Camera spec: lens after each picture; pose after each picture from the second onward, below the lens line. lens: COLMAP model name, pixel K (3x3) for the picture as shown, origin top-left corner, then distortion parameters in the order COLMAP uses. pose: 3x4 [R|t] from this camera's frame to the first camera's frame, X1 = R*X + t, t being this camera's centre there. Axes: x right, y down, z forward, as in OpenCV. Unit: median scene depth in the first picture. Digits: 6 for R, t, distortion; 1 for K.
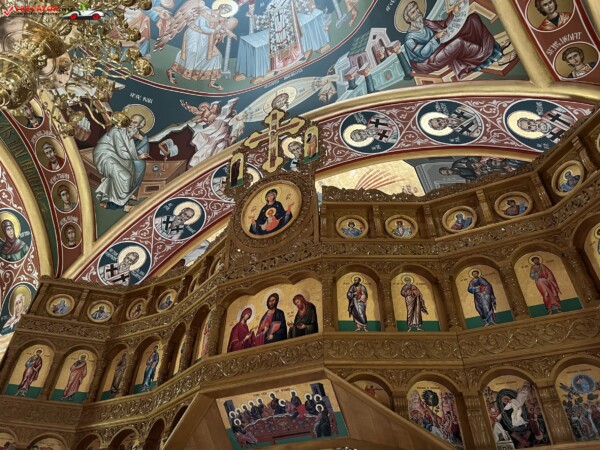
lens RADIAL K [[456.4, 0, 298.1], [0, 456.4, 223.6], [0, 0, 1]] dist [0.047342, -0.046496]
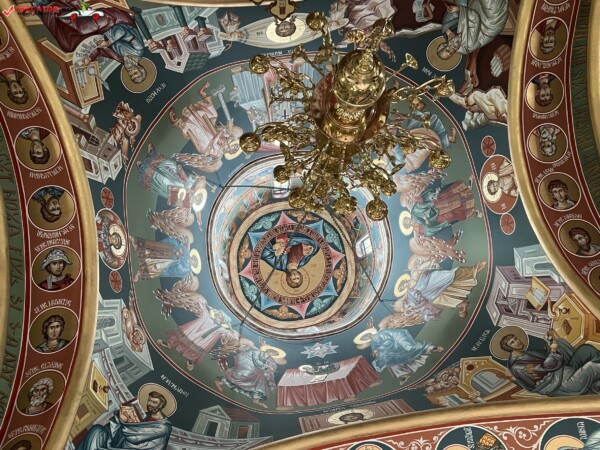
lens RADIAL K [[455.7, 0, 300.6], [0, 455.7, 226.6], [0, 0, 1]] dist [0.048936, -0.048354]
pose [[-0.953689, -0.298918, 0.033531, -0.250602], [0.217787, -0.763099, -0.608480, 0.006674], [0.207473, -0.572999, 0.792860, 0.020543]]
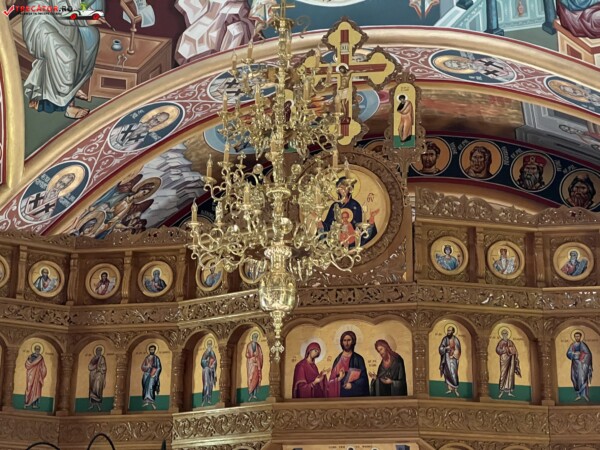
lens RADIAL K [[1323.6, 0, 308.9], [0, 1323.6, 223.4], [0, 0, 1]] dist [0.178267, 0.484029]
pose [[0.966976, 0.064903, 0.246464, -0.561106], [-0.160087, 0.907135, 0.389203, -0.731845], [-0.198315, -0.415805, 0.887568, -0.811169]]
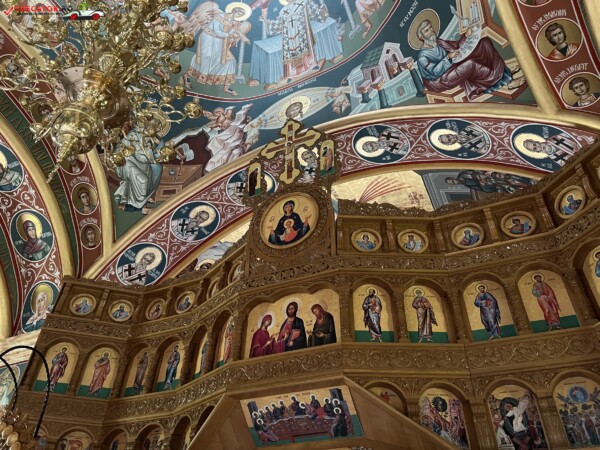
lens RADIAL K [[455.7, 0, 300.6], [0, 455.7, 226.6], [0, 0, 1]] dist [0.048936, -0.048354]
pose [[0.999700, 0.017275, 0.017360, -0.043035], [-0.017915, 0.999141, 0.037364, -0.048599], [-0.016700, -0.037664, 0.999151, -0.046129]]
